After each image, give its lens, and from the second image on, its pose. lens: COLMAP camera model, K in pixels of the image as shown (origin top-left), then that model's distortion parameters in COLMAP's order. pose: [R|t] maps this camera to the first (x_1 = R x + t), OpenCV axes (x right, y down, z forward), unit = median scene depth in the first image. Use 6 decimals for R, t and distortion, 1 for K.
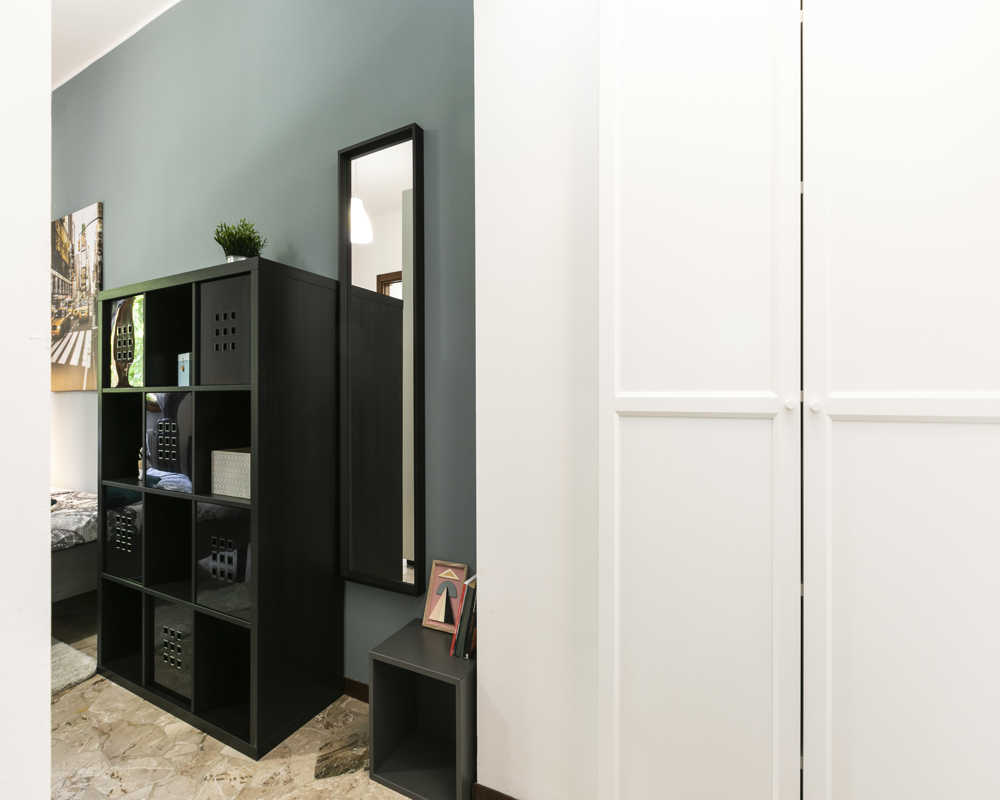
lens RADIAL K [[448.0, 0, 469.2], [0, 448.0, 397.7], [0, 0, 1]] dist [0.002138, -0.000023]
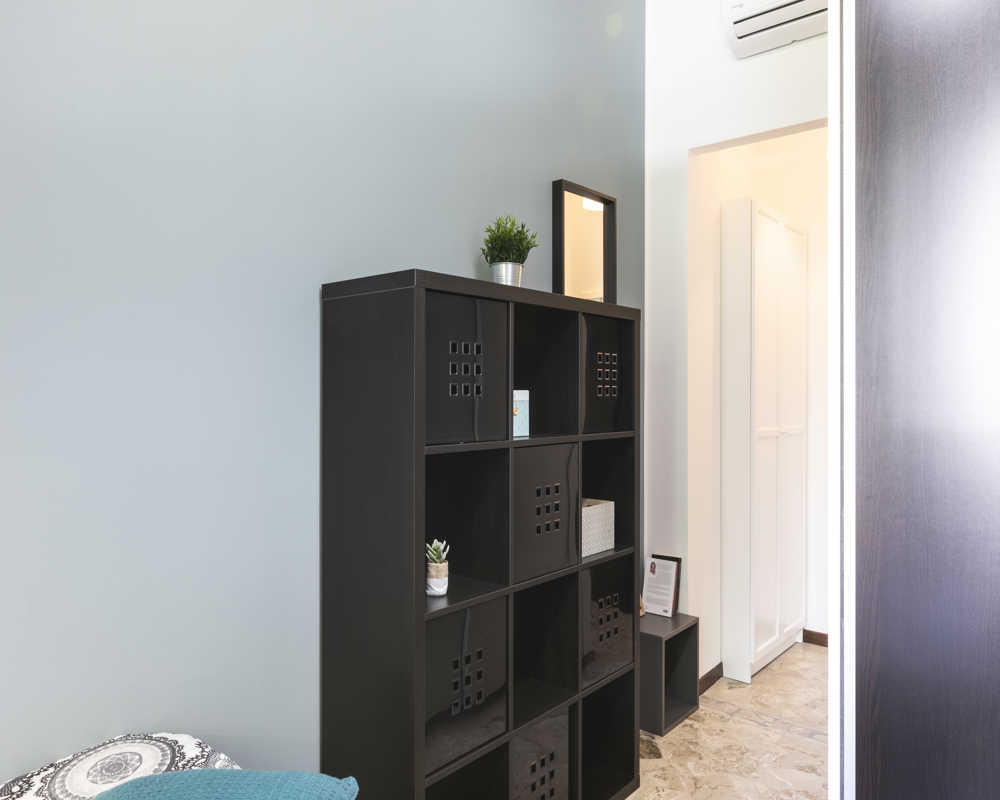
lens RADIAL K [[711.5, 0, 503.2], [0, 711.5, 398.9], [0, 0, 1]] dist [0.004516, -0.001949]
pose [[0.231366, -0.009512, 0.972820, -1.142133], [-0.008424, 0.999895, 0.011780, -0.062757], [-0.972830, -0.010921, 0.231262, 0.493606]]
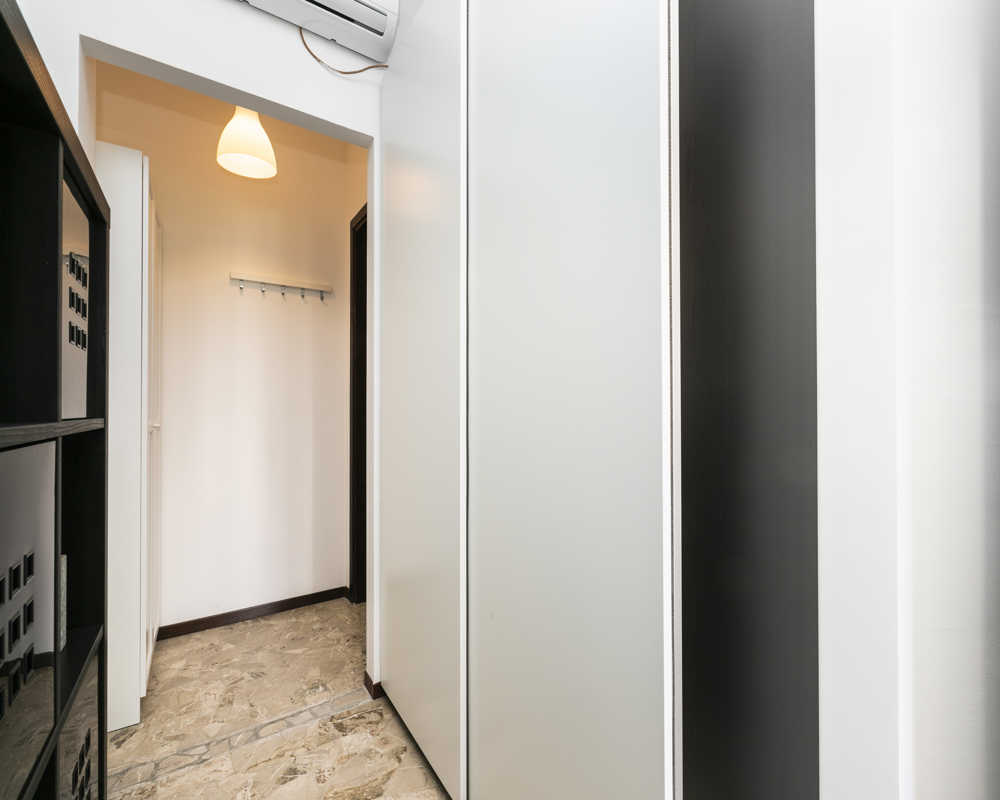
lens RADIAL K [[448.0, 0, 497.7], [0, 448.0, 403.1], [0, 0, 1]] dist [0.002138, -0.000023]
pose [[-0.873228, 0.003609, 0.487299, -0.653381], [-0.006931, 0.999779, -0.019824, -0.021401], [-0.487263, -0.020689, -0.873010, 0.679855]]
